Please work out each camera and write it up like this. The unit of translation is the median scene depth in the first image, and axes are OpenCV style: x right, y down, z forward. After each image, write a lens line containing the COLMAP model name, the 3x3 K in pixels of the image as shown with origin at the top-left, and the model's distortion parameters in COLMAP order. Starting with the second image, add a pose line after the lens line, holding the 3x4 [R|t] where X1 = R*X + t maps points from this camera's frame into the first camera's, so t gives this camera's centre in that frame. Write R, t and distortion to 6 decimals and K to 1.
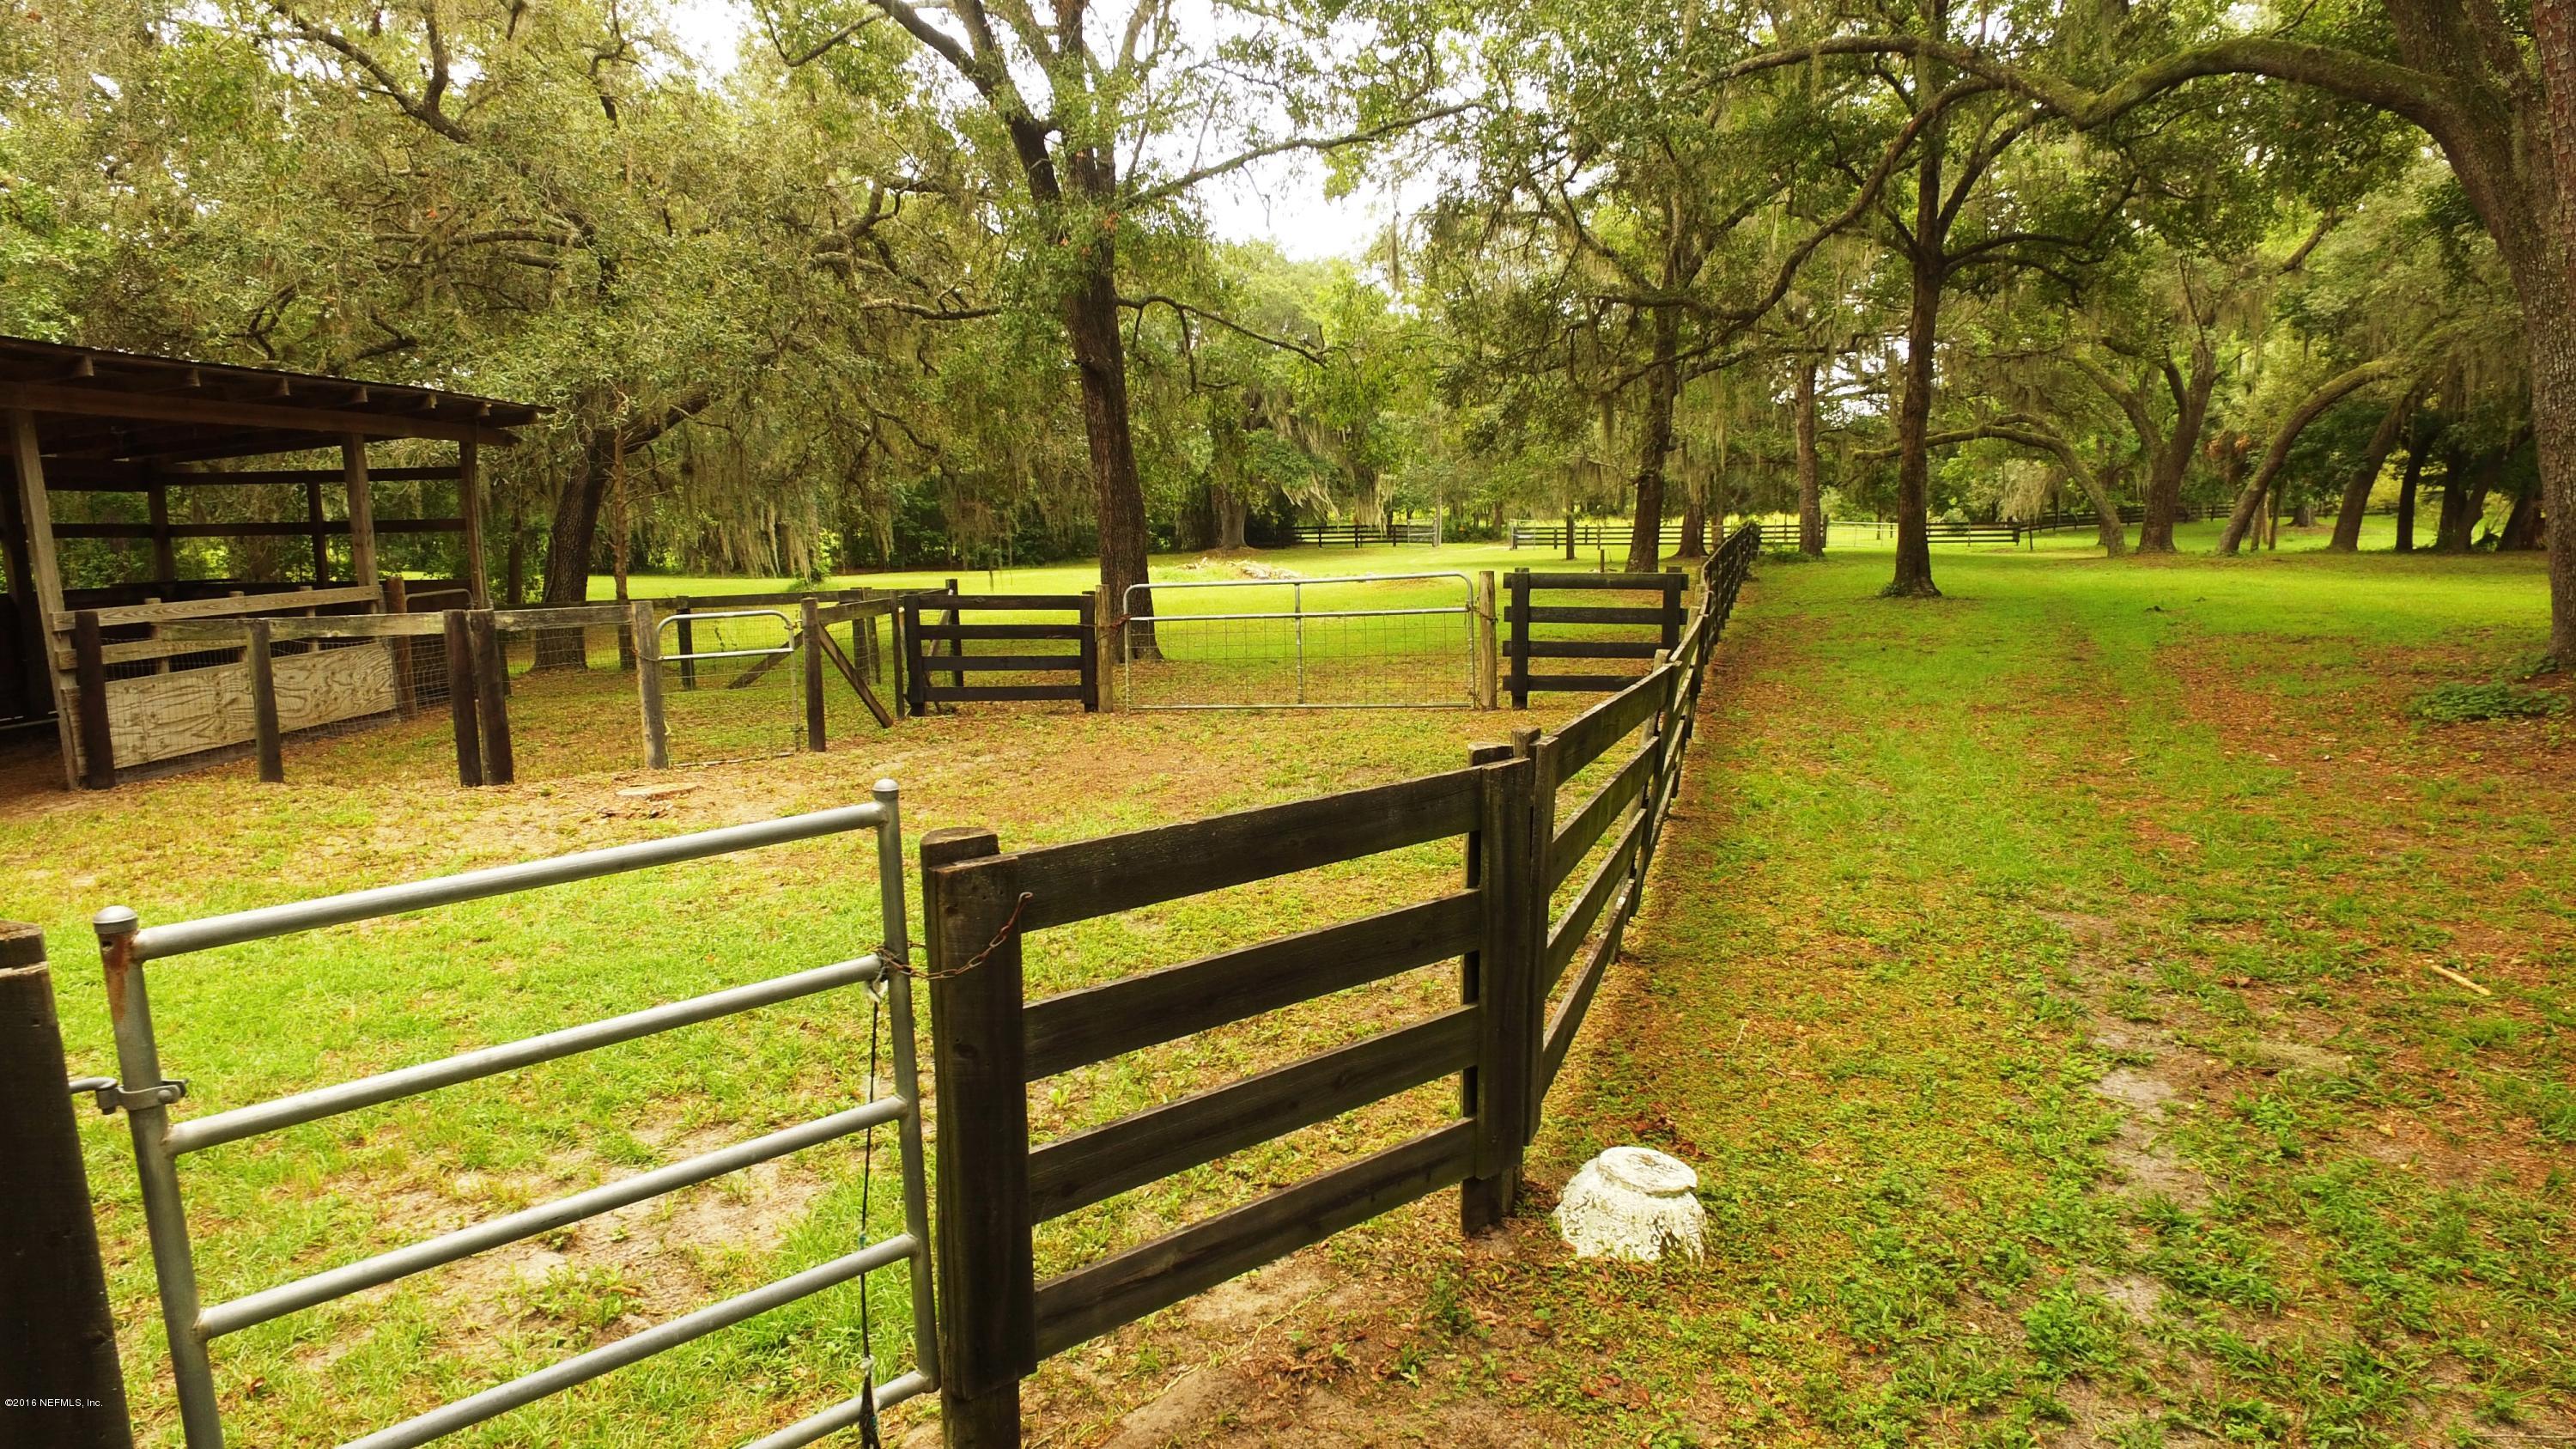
lens RADIAL K [[1499.7, 0, 1288.0], [0, 1499.7, 724.5], [0, 0, 1]] dist [-0.021190, 0.025223]
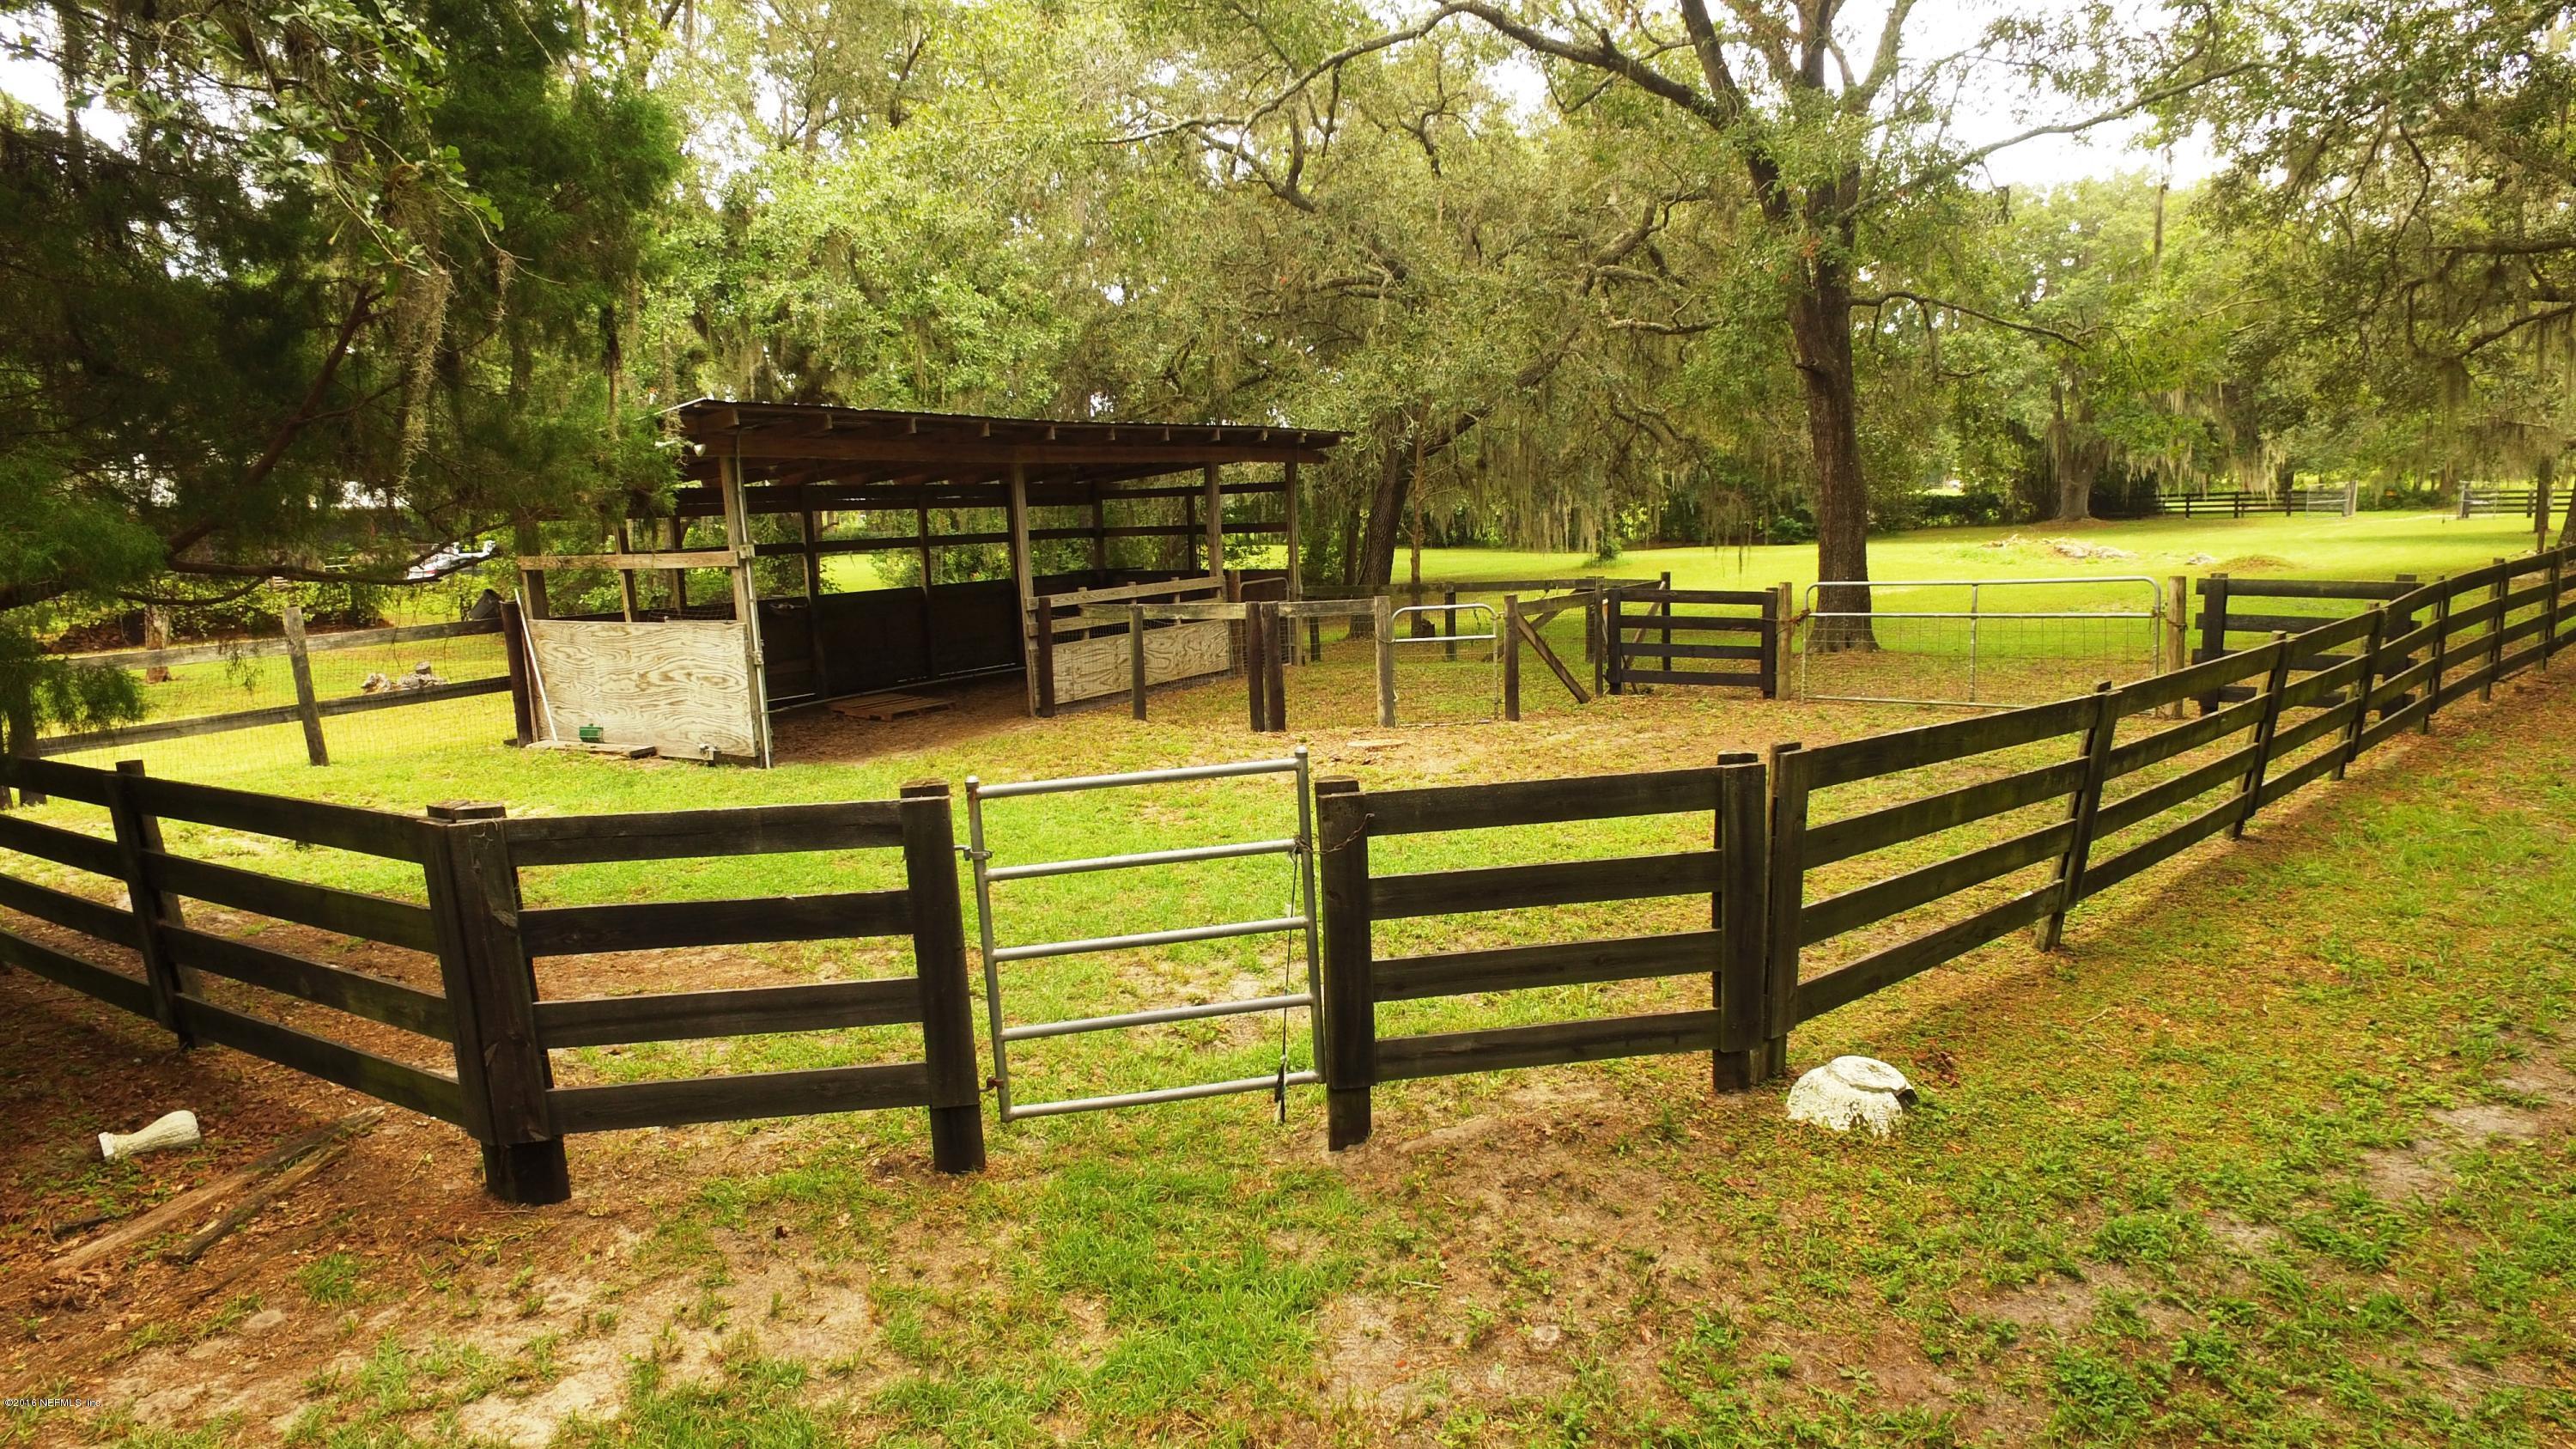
lens RADIAL K [[1499.7, 0, 1288.0], [0, 1499.7, 724.5], [0, 0, 1]] dist [-0.021190, 0.025223]
pose [[0.859063, 0.061029, -0.508219, 0.154094], [-0.050193, 0.998126, 0.035015, -0.012848], [0.509403, -0.004571, 0.860516, -0.144853]]
